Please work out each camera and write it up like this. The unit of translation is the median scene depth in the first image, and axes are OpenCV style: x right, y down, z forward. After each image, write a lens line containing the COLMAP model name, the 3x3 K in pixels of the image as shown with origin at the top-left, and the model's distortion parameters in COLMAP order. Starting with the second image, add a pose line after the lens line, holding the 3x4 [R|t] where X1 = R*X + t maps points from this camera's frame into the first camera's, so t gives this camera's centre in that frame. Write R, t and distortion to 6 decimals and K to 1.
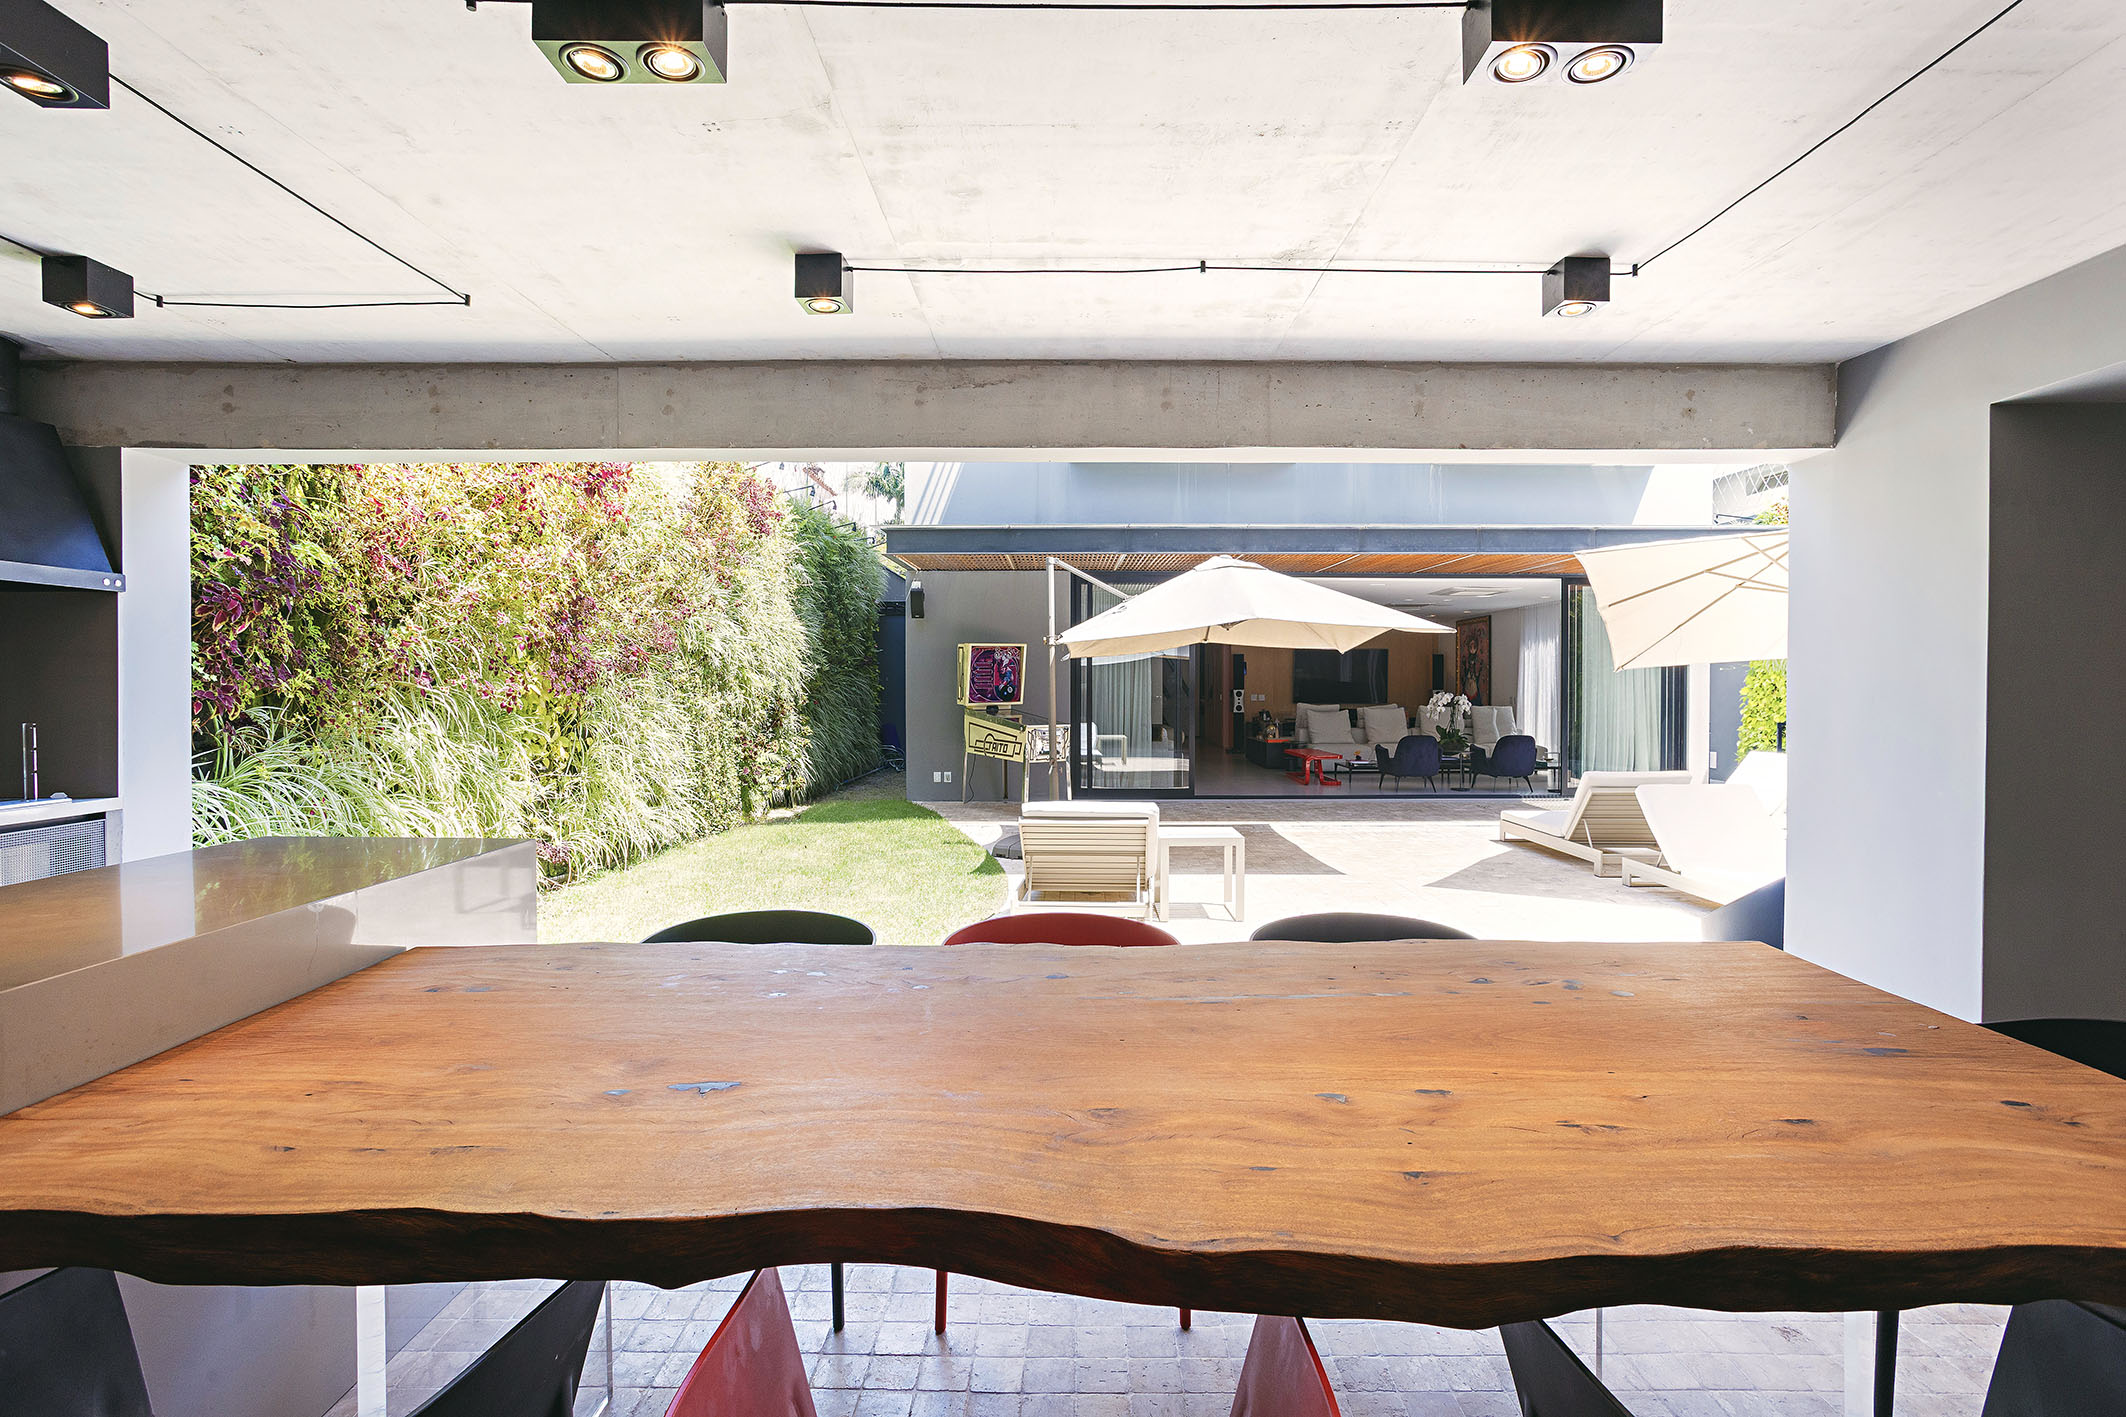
lens RADIAL K [[1019.1, 0, 1073.4], [0, 1019.1, 692.7], [0, 0, 1]] dist [-0.056139, 0.034347]
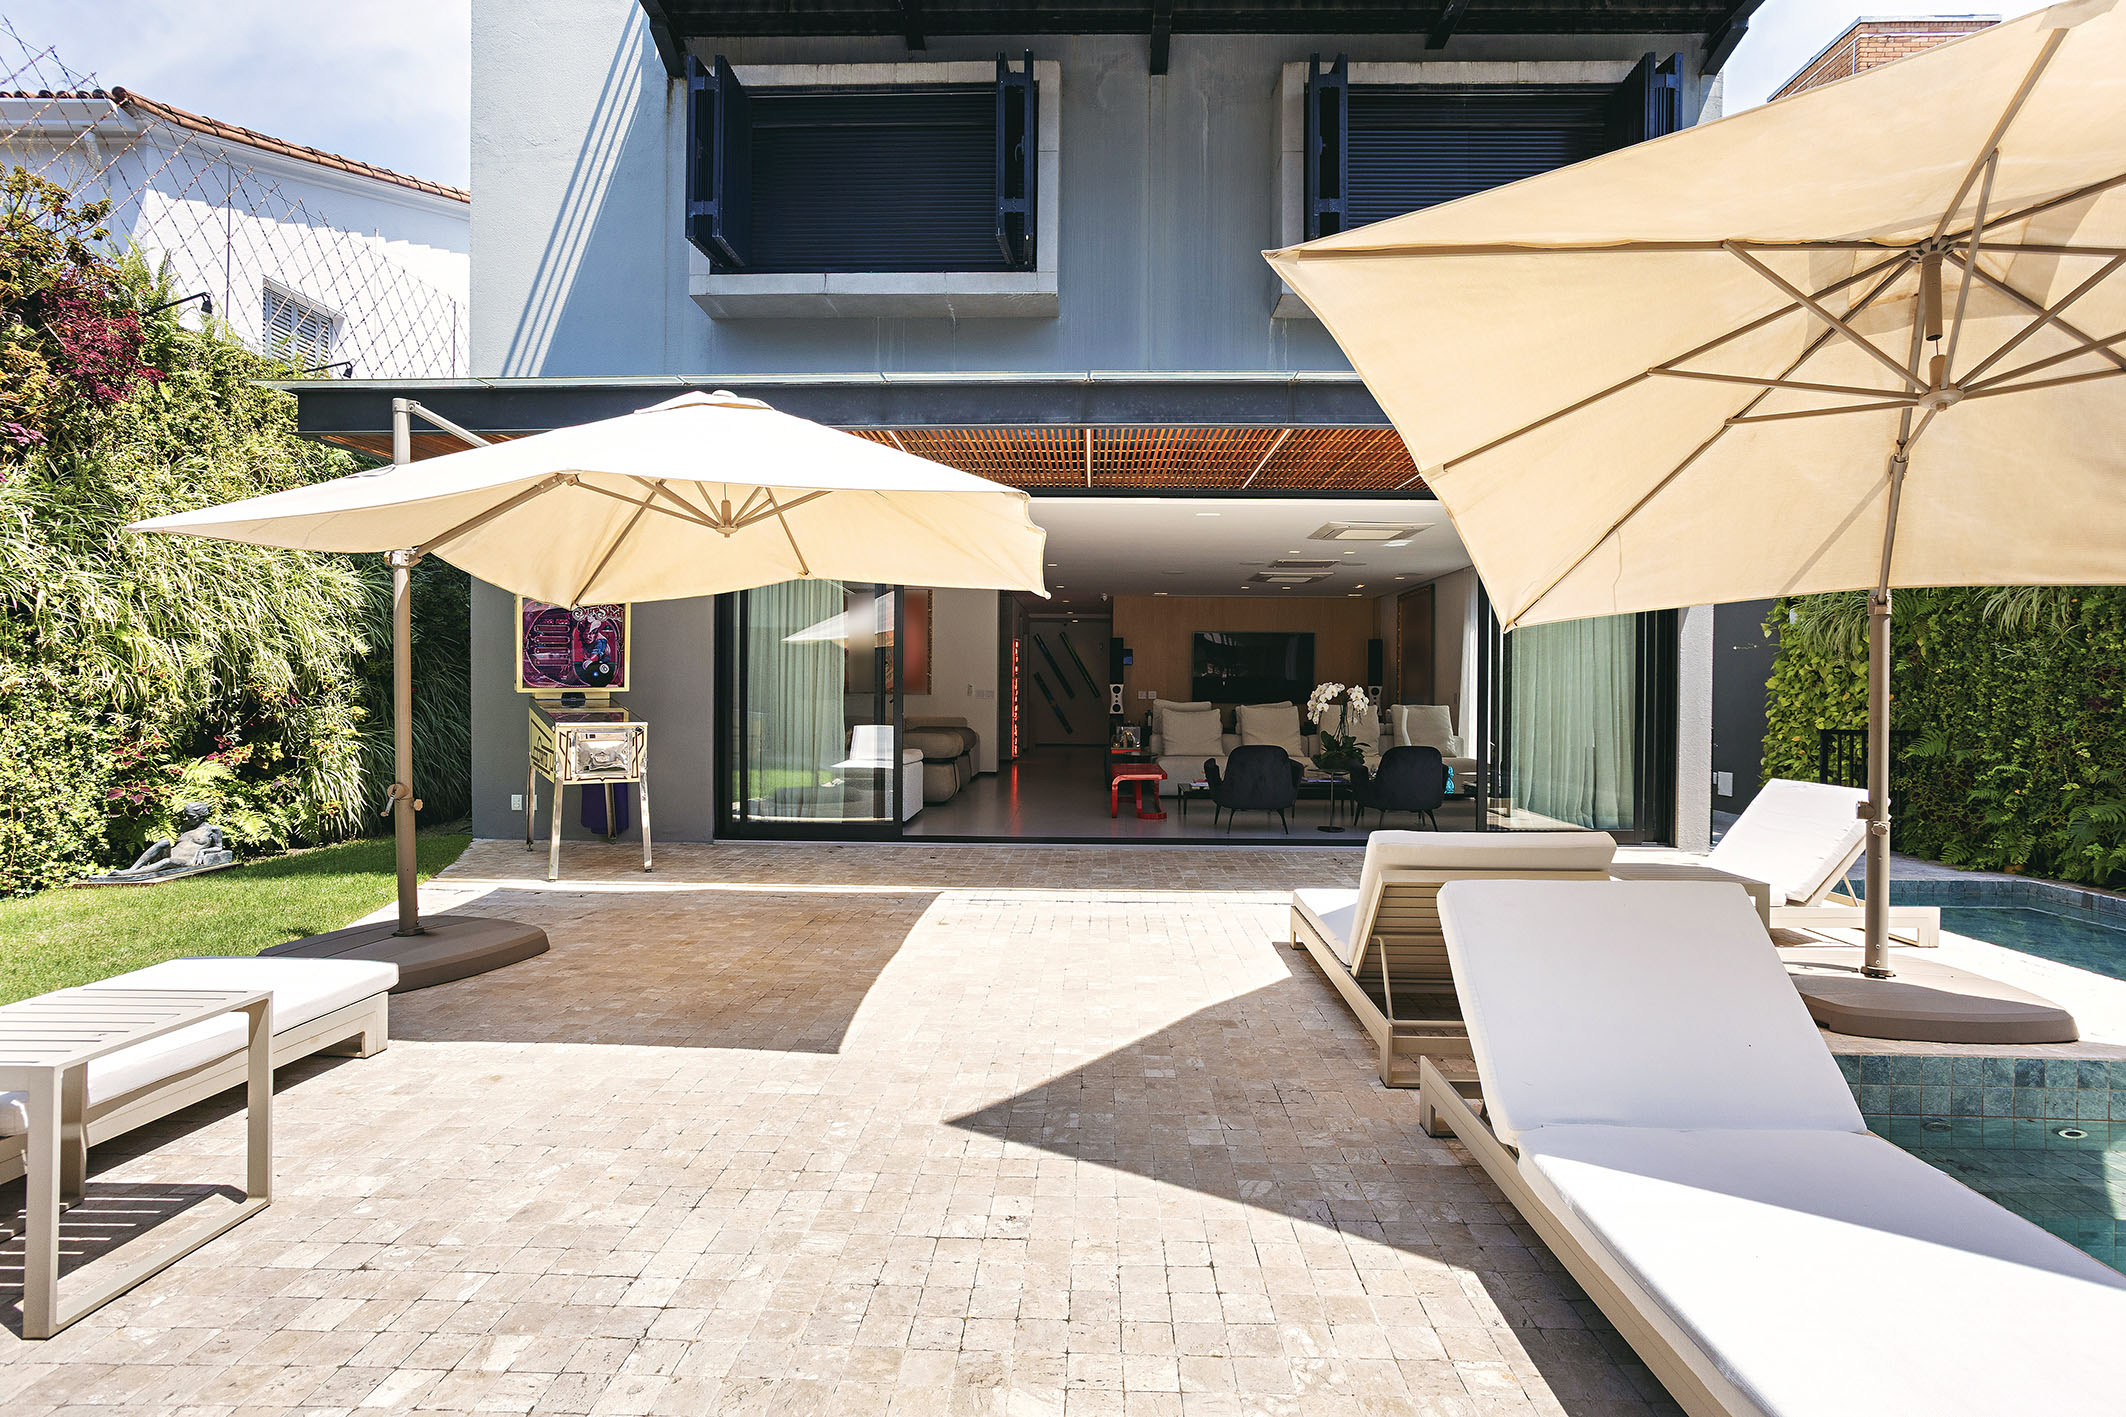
lens RADIAL K [[1054.1, 0, 1075.8], [0, 1054.1, 700.3], [0, 0, 1]] dist [-0.062669, 0.038842]
pose [[0.999900, 0.007221, -0.012133, 0.284425], [-0.007190, 0.999971, 0.002553, 0.015489], [0.012151, -0.002465, 0.999923, 0.404136]]
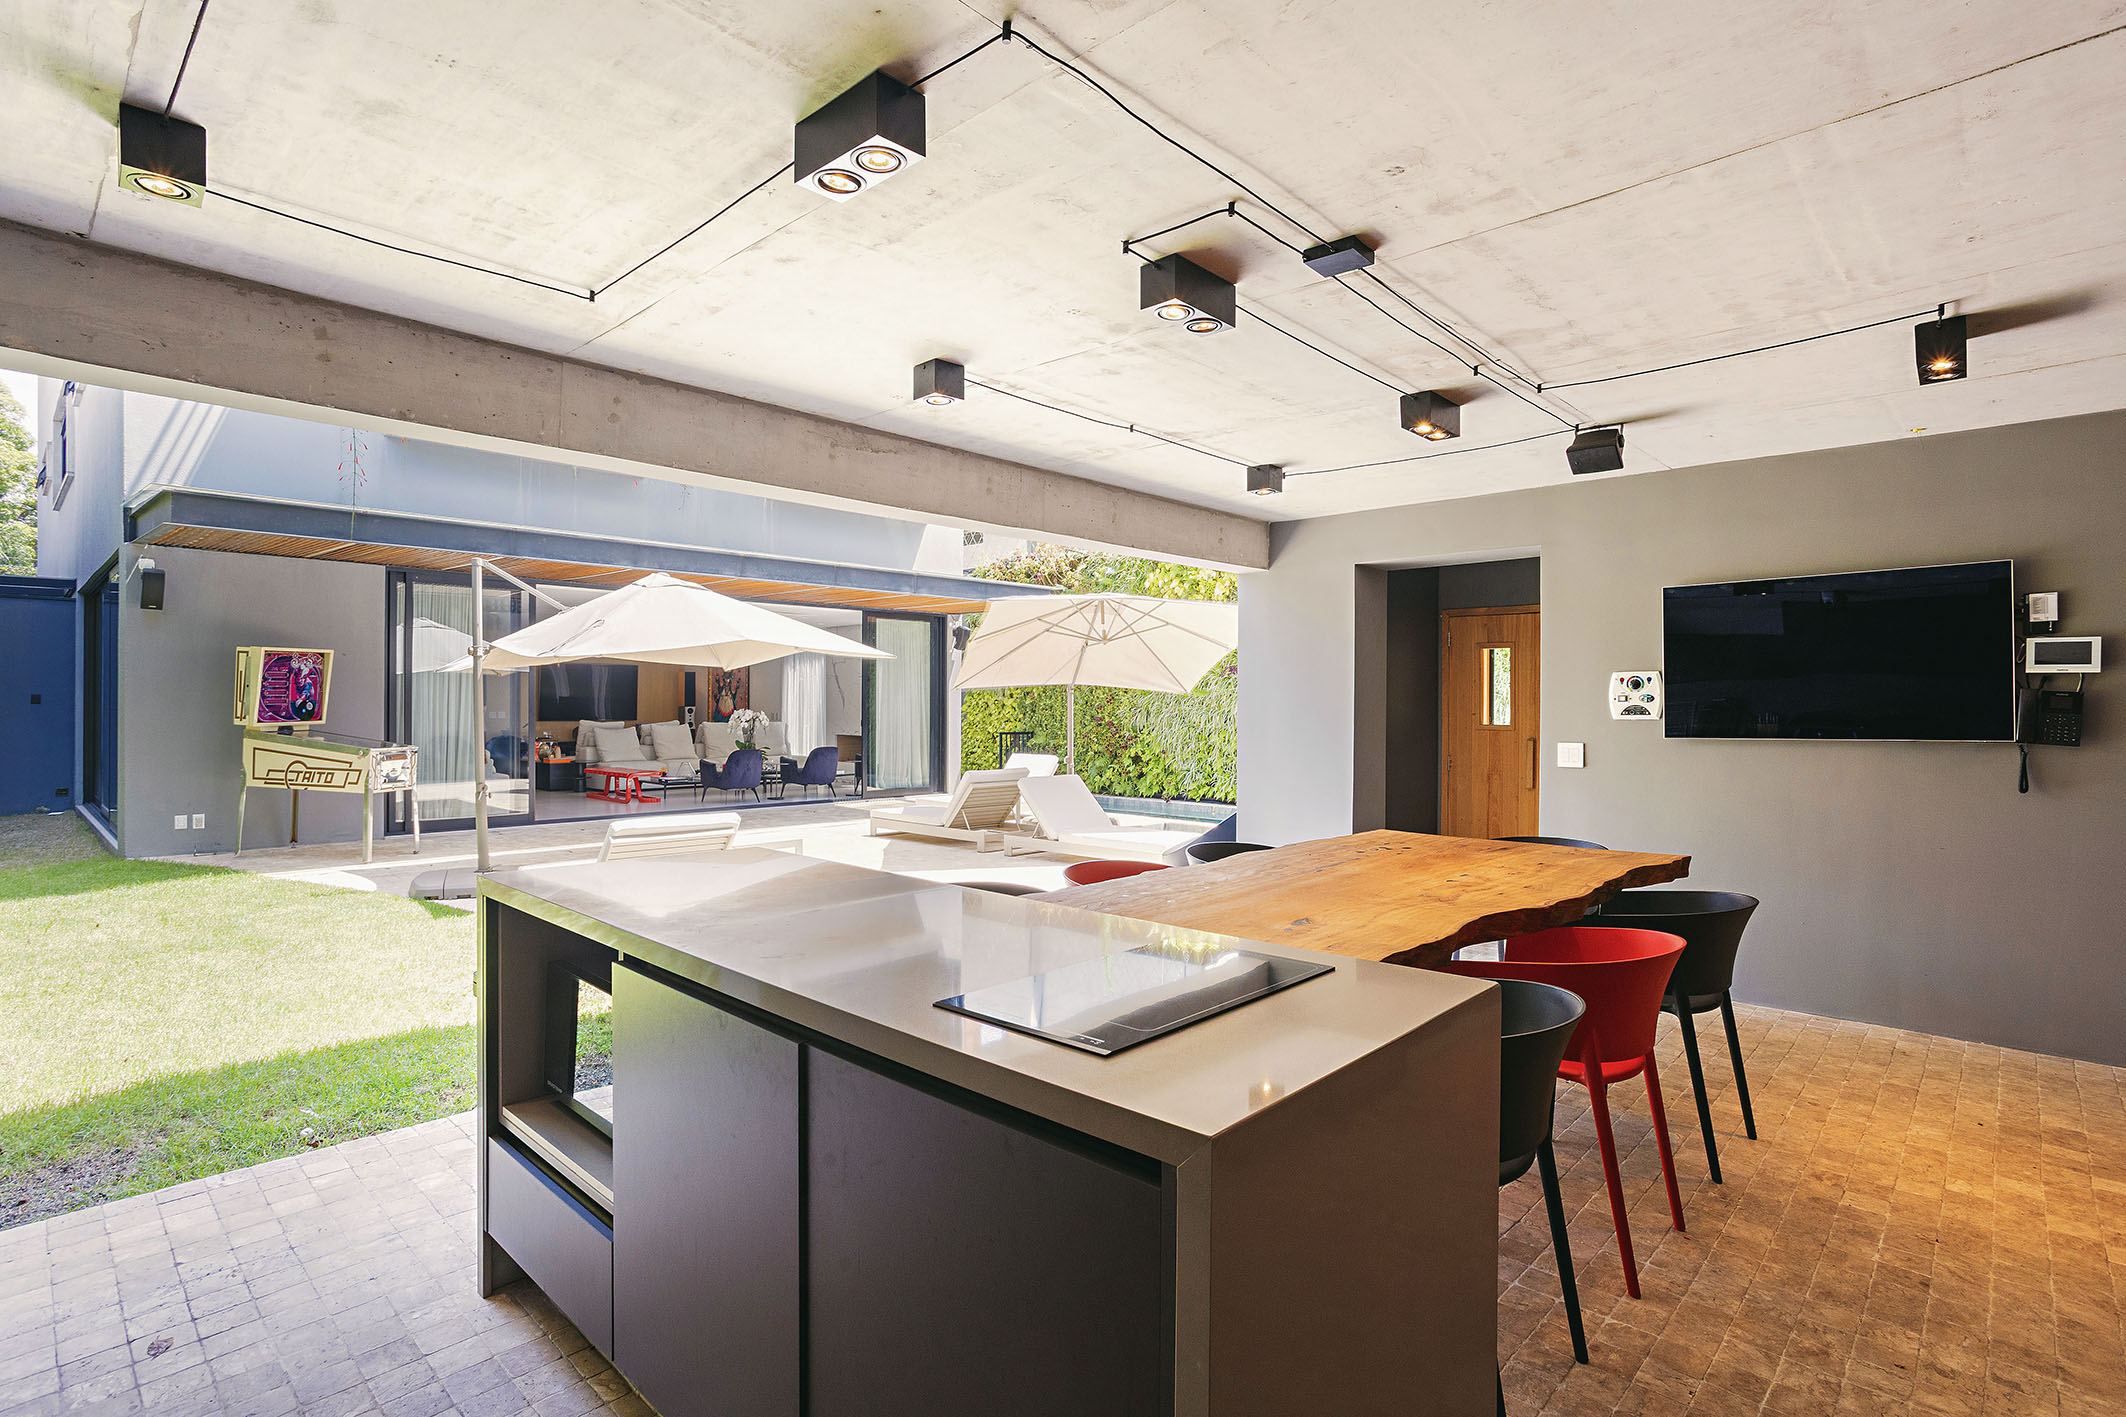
lens RADIAL K [[1054.1, 0, 1075.8], [0, 1054.1, 700.3], [0, 0, 1]] dist [-0.062669, 0.038842]
pose [[0.674716, 0.005595, 0.738056, -0.298027], [0.000717, 0.999966, -0.008236, -0.000381], [-0.738077, 0.006086, 0.674689, 0.000332]]
